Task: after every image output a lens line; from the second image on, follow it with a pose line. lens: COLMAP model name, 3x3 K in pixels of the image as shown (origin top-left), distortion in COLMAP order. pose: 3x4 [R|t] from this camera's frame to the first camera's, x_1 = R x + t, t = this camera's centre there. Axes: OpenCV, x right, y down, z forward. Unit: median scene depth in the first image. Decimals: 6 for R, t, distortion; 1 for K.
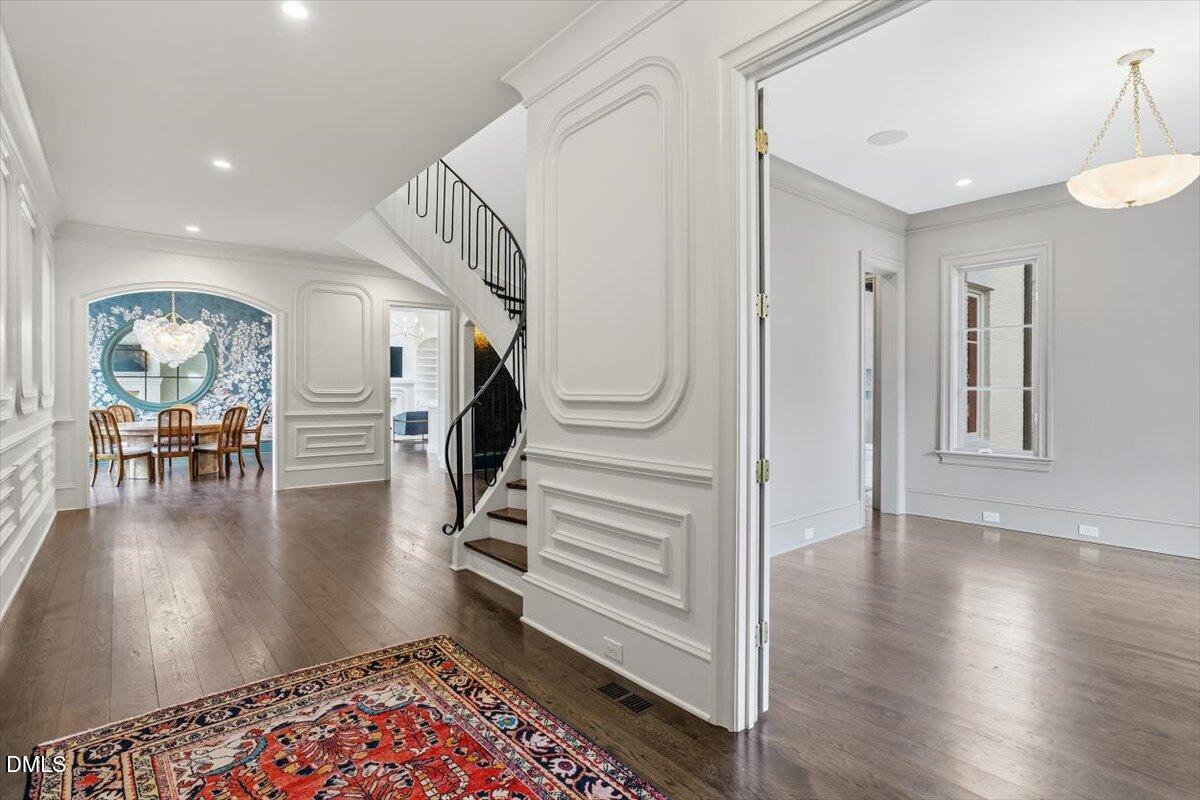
lens RADIAL K [[607.8, 0, 591.2], [0, 607.8, 400.6], [0, 0, 1]] dist [0.010654, 0.004710]
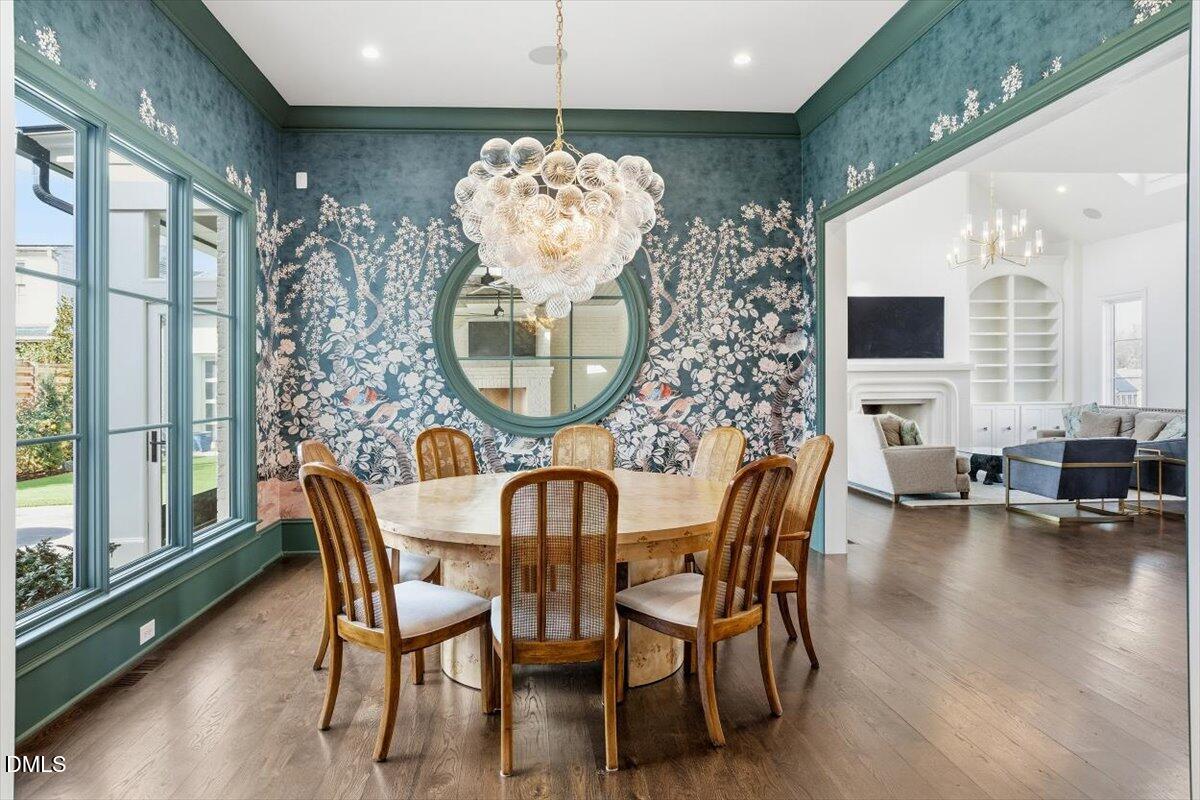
lens RADIAL K [[519.6, 0, 557.1], [0, 519.6, 391.8], [0, 0, 1]] dist [-0.020521, -0.000214]
pose [[0.809938, -0.003000, -0.586507, -0.580267], [-0.002120, 0.999965, -0.008042, -0.013761], [0.586511, 0.007757, 0.809904, 0.862102]]
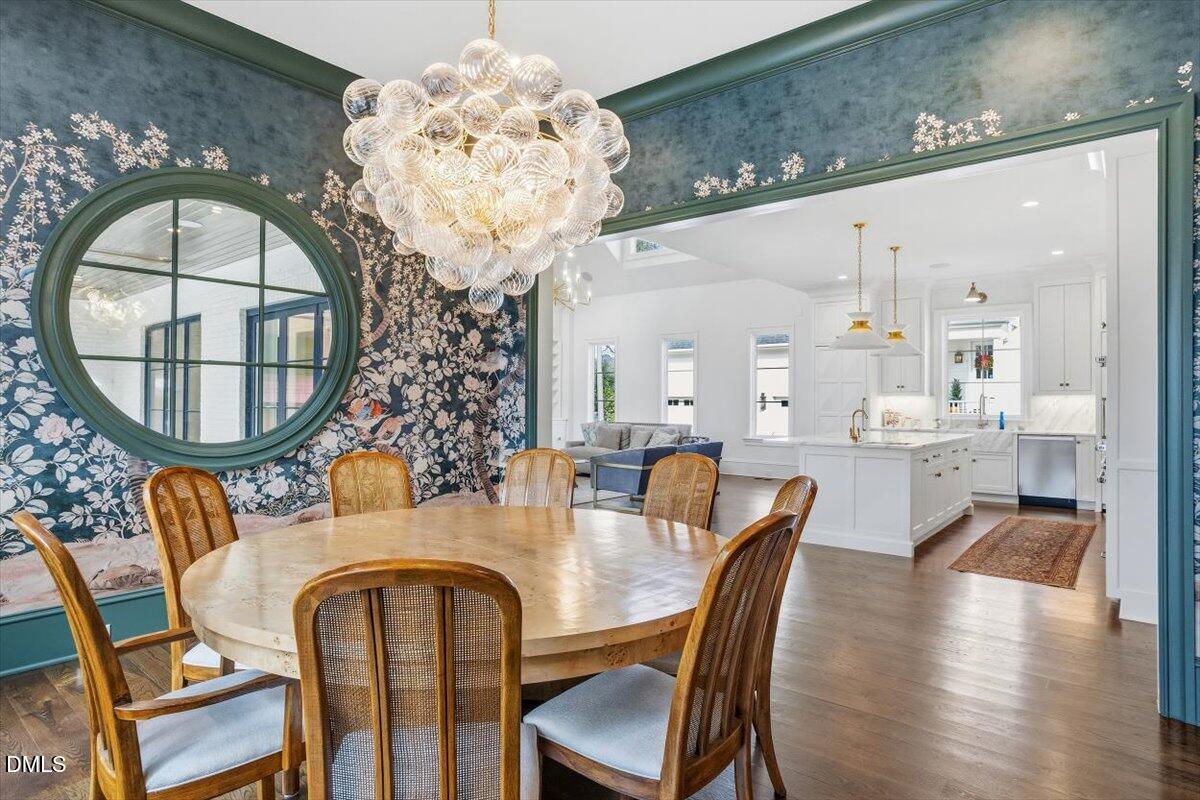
lens RADIAL K [[659.3, 0, 598.4], [0, 659.3, 404.1], [0, 0, 1]] dist [-0.012999, 0.008071]
pose [[0.980041, 0.001459, 0.198792, -0.703865], [0.002765, 0.999776, -0.020972, -0.011071], [-0.198778, 0.021103, 0.979817, 0.763803]]
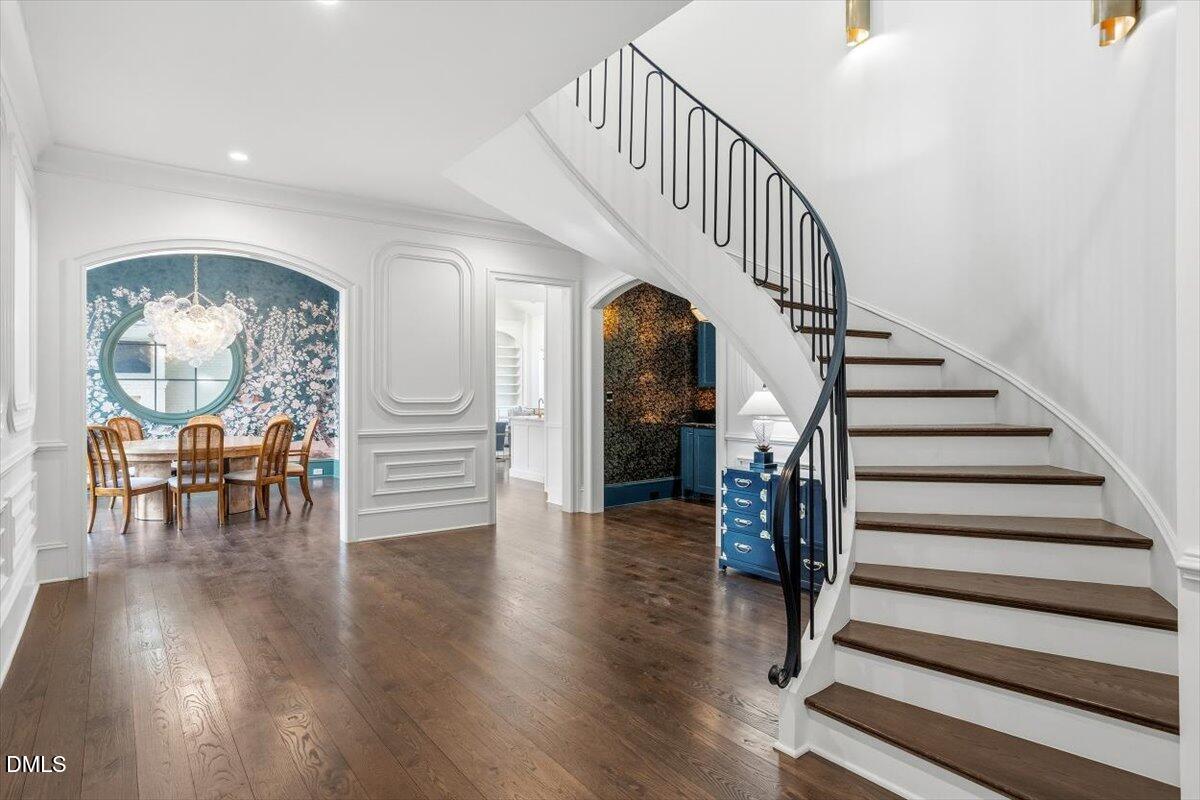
lens RADIAL K [[659.3, 0, 604.3], [0, 659.3, 402.8], [0, 0, 1]] dist [-0.012999, 0.008071]
pose [[0.999926, -0.000386, -0.012163, -0.190045], [0.000347, 0.999995, -0.003187, -0.008332], [0.012164, 0.003182, 0.999921, 0.225644]]
